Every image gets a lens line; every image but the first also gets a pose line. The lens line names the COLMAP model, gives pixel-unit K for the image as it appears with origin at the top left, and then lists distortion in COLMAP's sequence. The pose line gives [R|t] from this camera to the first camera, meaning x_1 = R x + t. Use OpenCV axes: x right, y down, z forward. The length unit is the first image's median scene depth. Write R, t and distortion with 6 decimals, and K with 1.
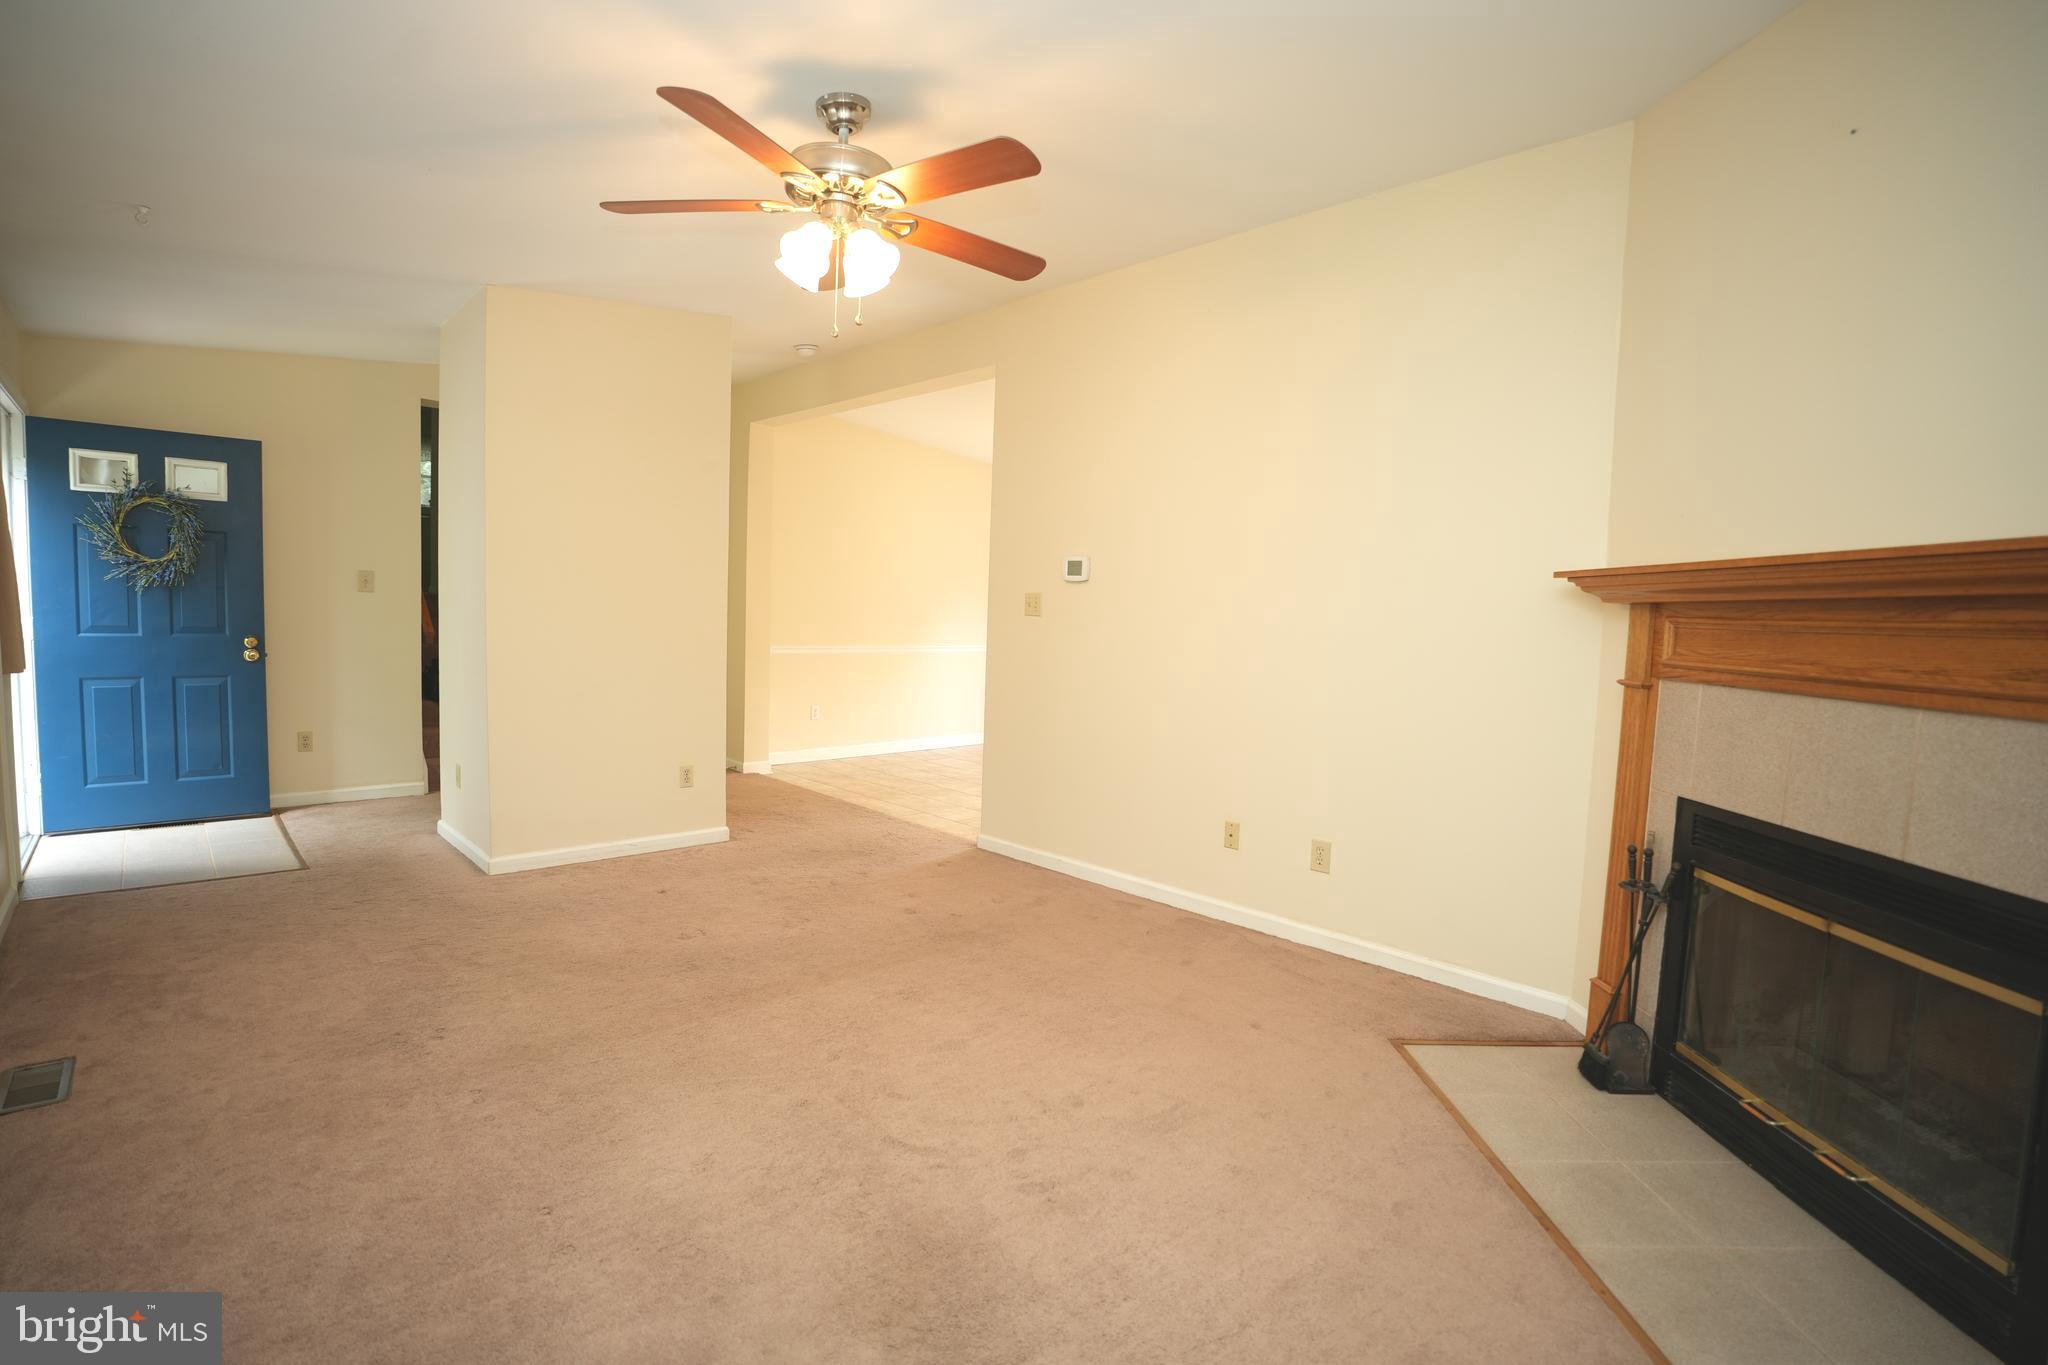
lens RADIAL K [[951.0, 0, 1020.3], [0, 951.0, 682.0], [0, 0, 1]] dist [-0.070670, 0.020174]
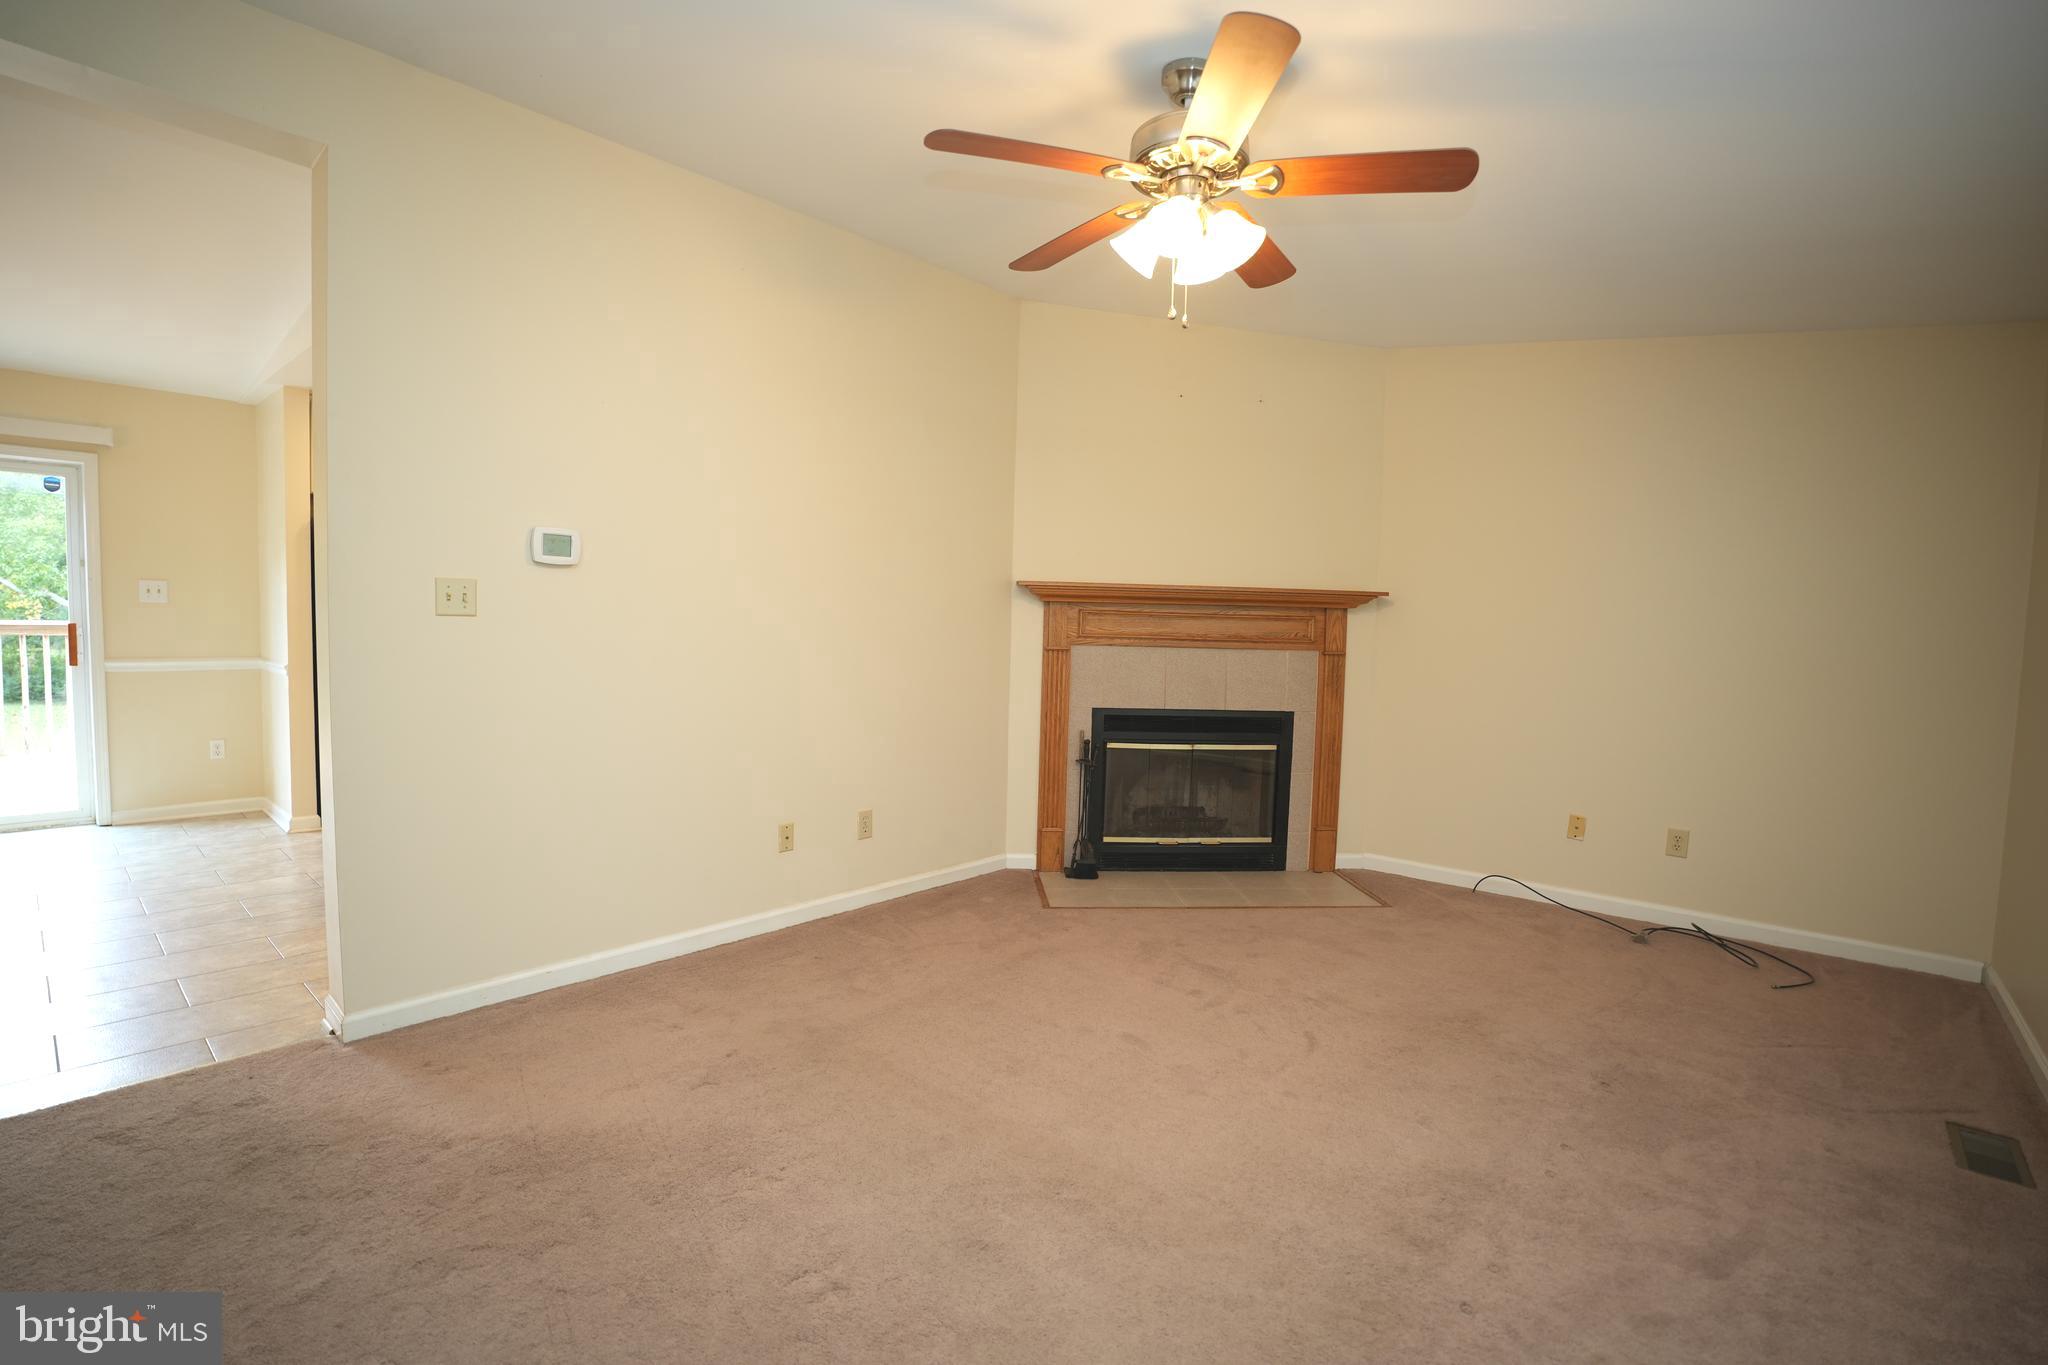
lens RADIAL K [[951.0, 0, 1020.3], [0, 951.0, 682.0], [0, 0, 1]] dist [-0.070670, 0.020174]
pose [[-0.071131, -0.099403, 0.992502, -1.070877], [0.054252, 0.993164, 0.103357, -0.121063], [-0.995991, 0.061197, -0.065252, 1.180696]]
